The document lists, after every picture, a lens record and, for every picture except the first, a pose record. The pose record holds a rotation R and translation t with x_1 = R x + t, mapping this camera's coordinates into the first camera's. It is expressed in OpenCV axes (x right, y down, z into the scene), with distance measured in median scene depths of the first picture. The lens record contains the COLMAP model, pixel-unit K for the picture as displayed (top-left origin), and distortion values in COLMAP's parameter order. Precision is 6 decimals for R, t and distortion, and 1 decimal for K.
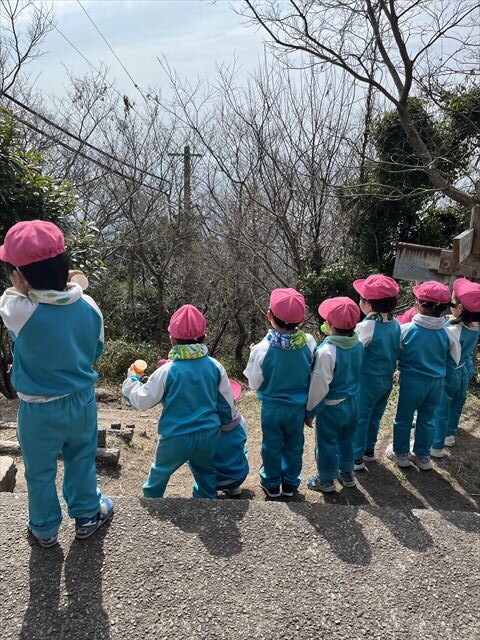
lens RADIAL K [[489.6, 0, 247.5], [0, 489.6, 310.7], [0, 0, 1]] dist [0.048134, -0.079698]
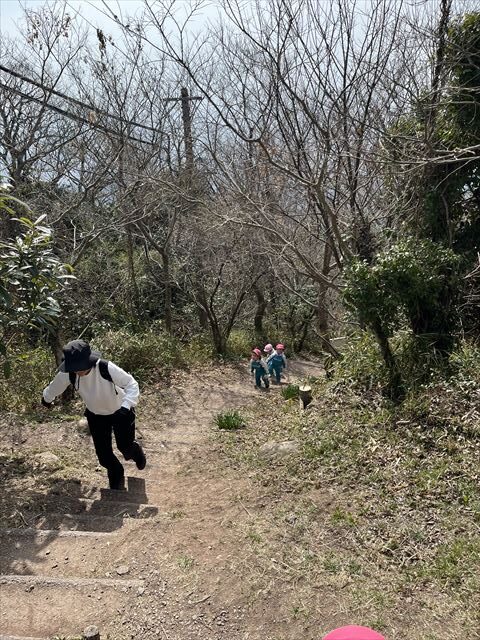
lens RADIAL K [[489.6, 0, 241.8], [0, 489.6, 319.2], [0, 0, 1]] dist [0.048134, -0.079698]
pose [[0.997204, -0.057199, -0.048098, -0.007459], [0.062784, 0.990293, 0.124009, -0.055223], [0.040538, -0.126682, 0.991115, 0.159999]]
